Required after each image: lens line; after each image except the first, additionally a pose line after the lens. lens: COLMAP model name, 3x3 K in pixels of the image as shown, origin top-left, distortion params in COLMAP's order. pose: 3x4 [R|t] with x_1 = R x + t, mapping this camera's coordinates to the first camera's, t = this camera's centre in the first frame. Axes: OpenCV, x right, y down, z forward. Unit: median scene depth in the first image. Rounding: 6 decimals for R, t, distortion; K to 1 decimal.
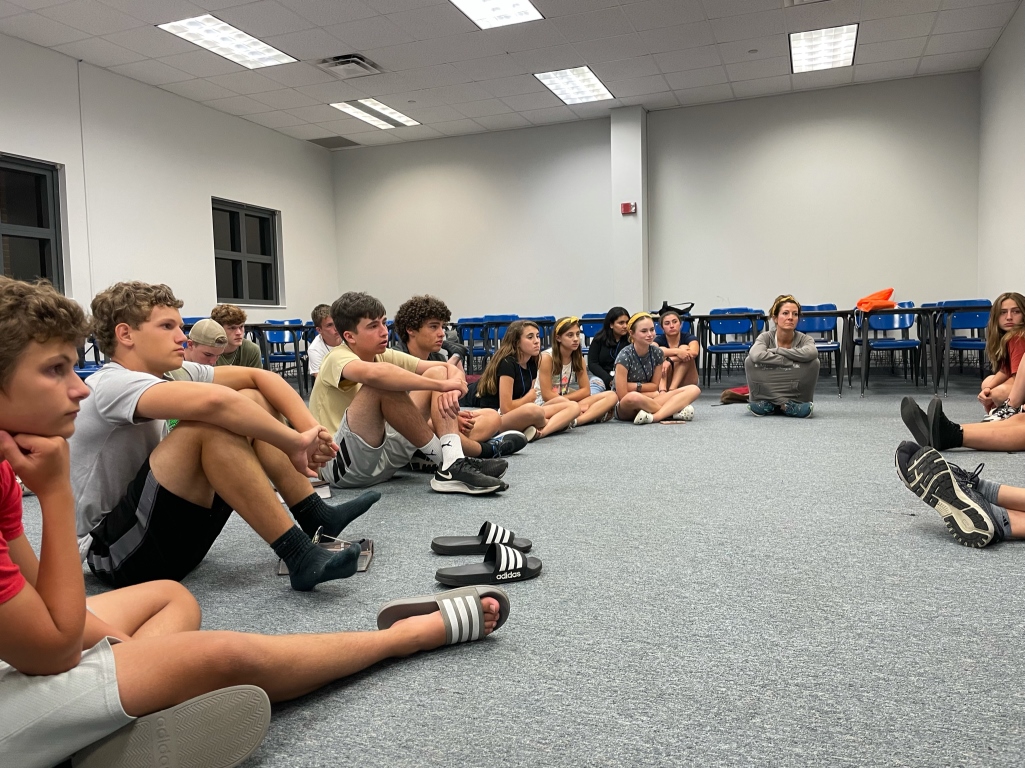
lens RADIAL K [[775.5, 0, 515.9], [0, 775.5, 380.1], [0, 0, 1]] dist [0.087505, -0.116563]
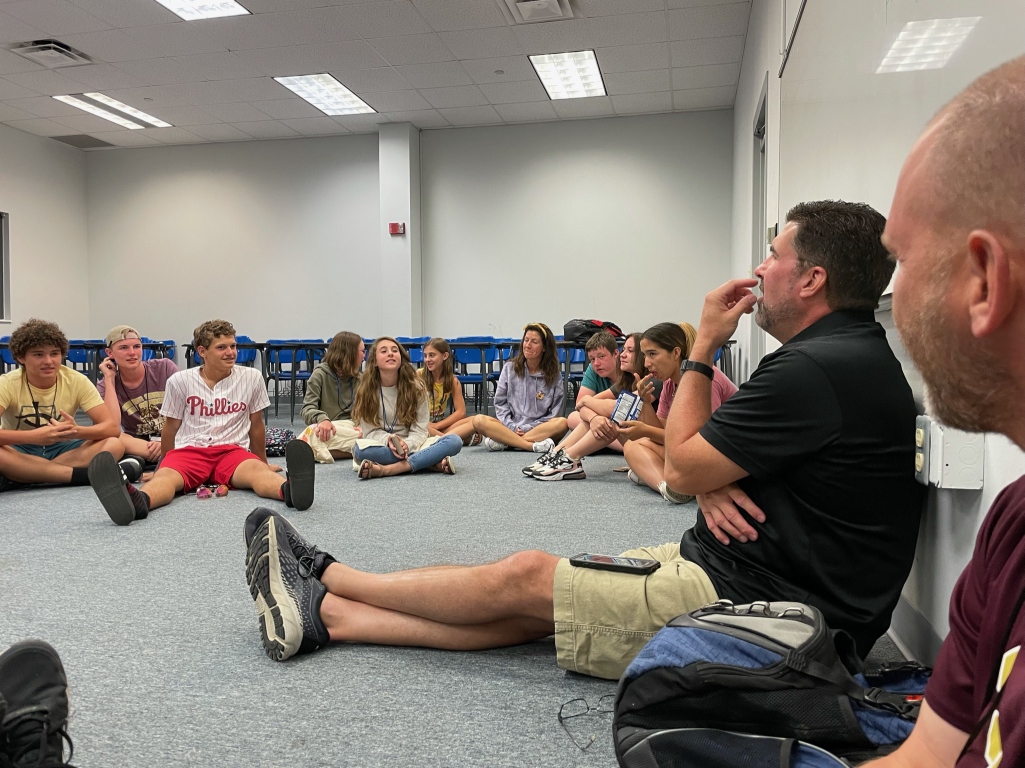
lens RADIAL K [[775.5, 0, 515.9], [0, 775.5, 380.1], [0, 0, 1]] dist [0.087505, -0.116563]
pose [[0.988553, 0.016242, 0.150000, 0.281268], [-0.011526, 0.999413, -0.032260, -0.013009], [-0.150436, 0.030162, 0.988160, 0.085711]]
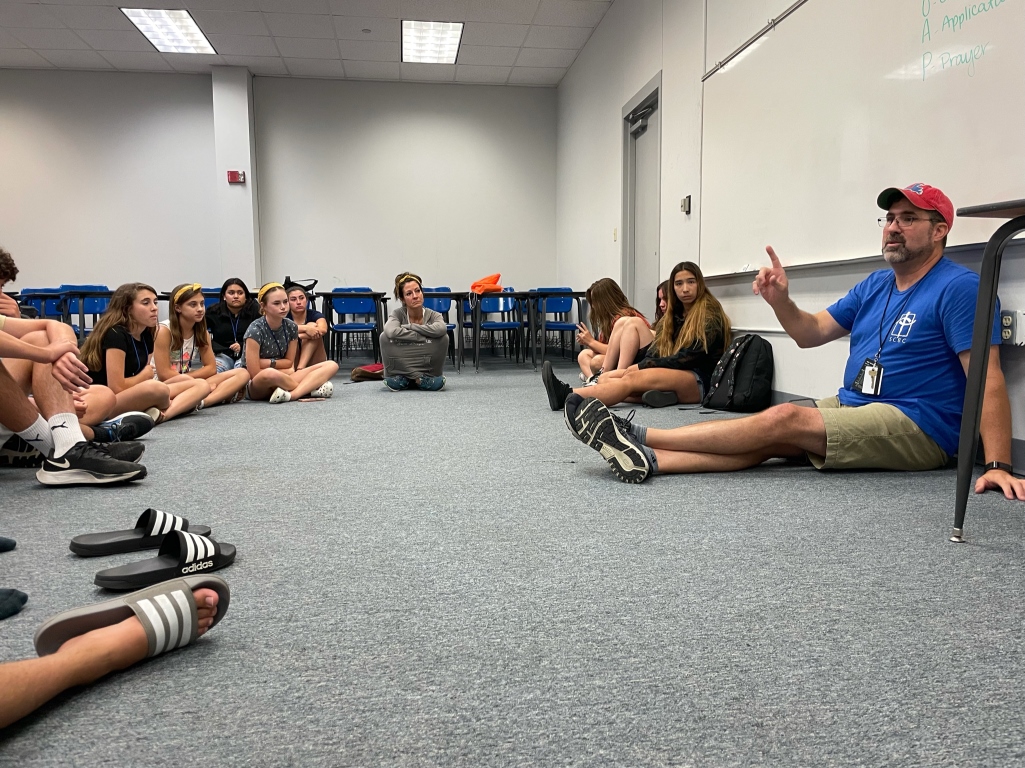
lens RADIAL K [[775.5, 0, 515.9], [0, 775.5, 380.1], [0, 0, 1]] dist [0.087505, -0.116563]
pose [[0.874735, -0.023420, 0.484035, -0.040798], [0.016894, 0.999698, 0.017840, 0.017493], [-0.484307, -0.007428, 0.874867, 0.045964]]
